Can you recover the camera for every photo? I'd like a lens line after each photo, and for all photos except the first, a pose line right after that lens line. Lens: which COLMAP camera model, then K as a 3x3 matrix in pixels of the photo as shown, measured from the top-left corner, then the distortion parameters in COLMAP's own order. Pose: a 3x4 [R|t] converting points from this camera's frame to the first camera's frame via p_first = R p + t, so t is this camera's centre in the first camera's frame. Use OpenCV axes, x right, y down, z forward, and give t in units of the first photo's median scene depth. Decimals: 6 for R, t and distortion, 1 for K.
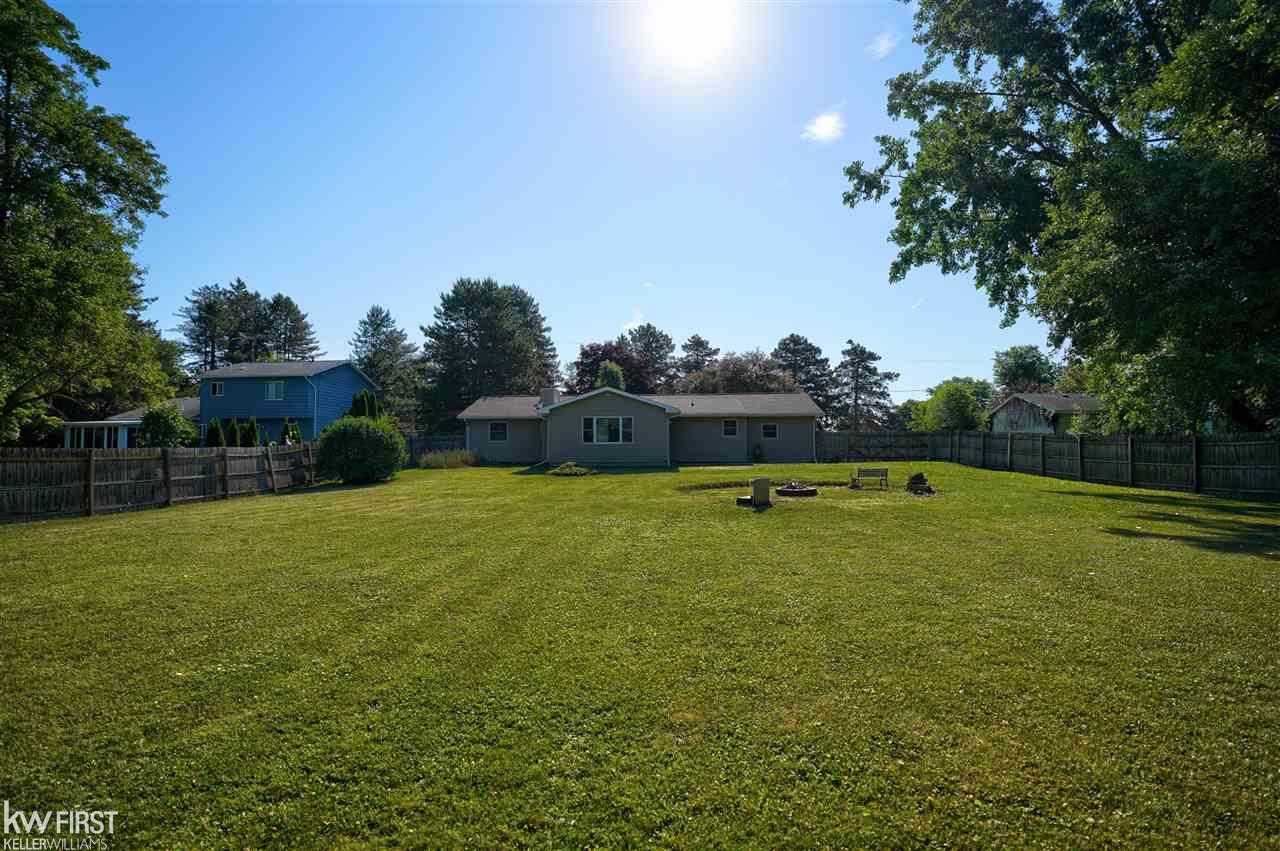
lens RADIAL K [[603.3, 0, 643.0], [0, 603.3, 421.4], [0, 0, 1]] dist [-0.074818, 0.038241]
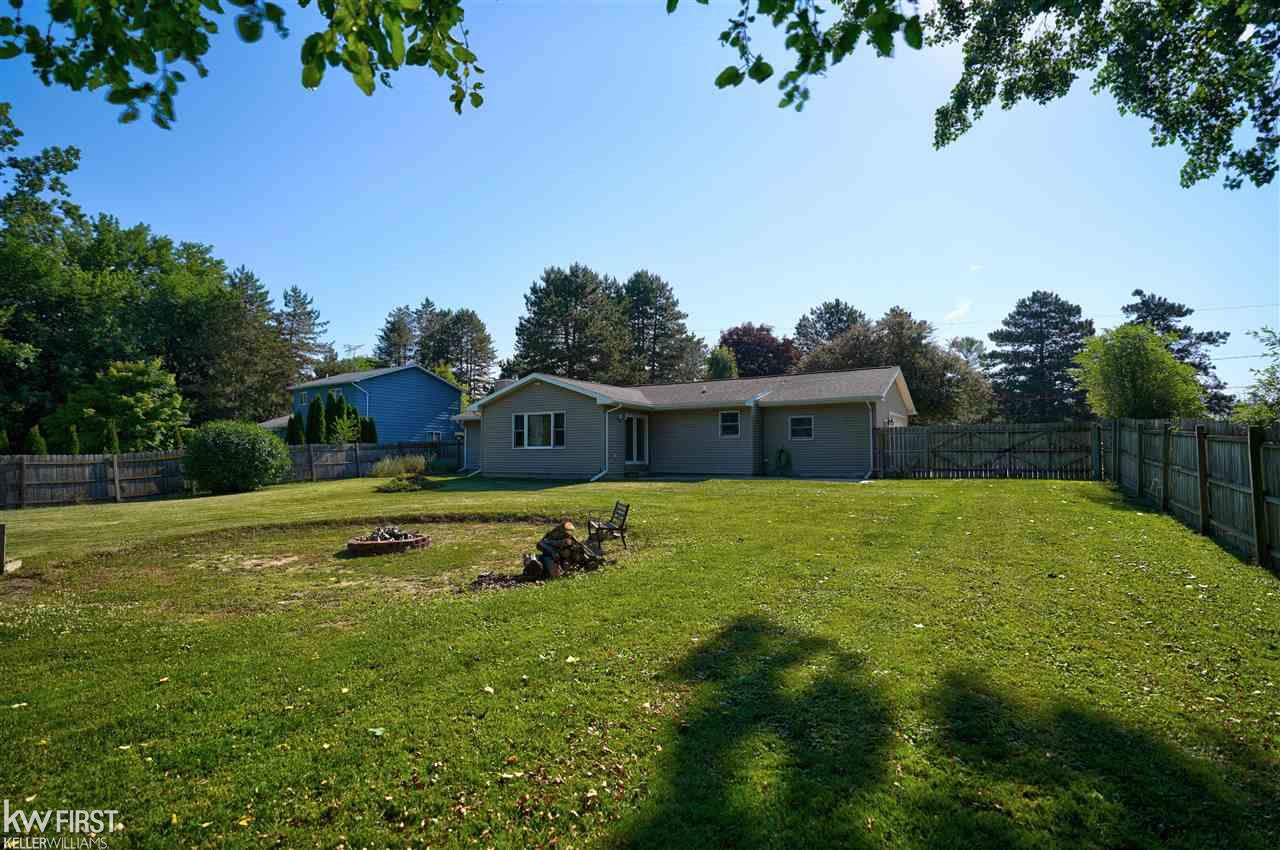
lens RADIAL K [[606.7, 0, 640.0], [0, 606.7, 425.0], [0, 0, 1]] dist [-0.028581, 0.000608]
pose [[0.887823, -0.020166, -0.459743, 0.575459], [0.022841, 0.999739, 0.000255, 0.015130], [0.459618, -0.010728, 0.888052, 0.533182]]
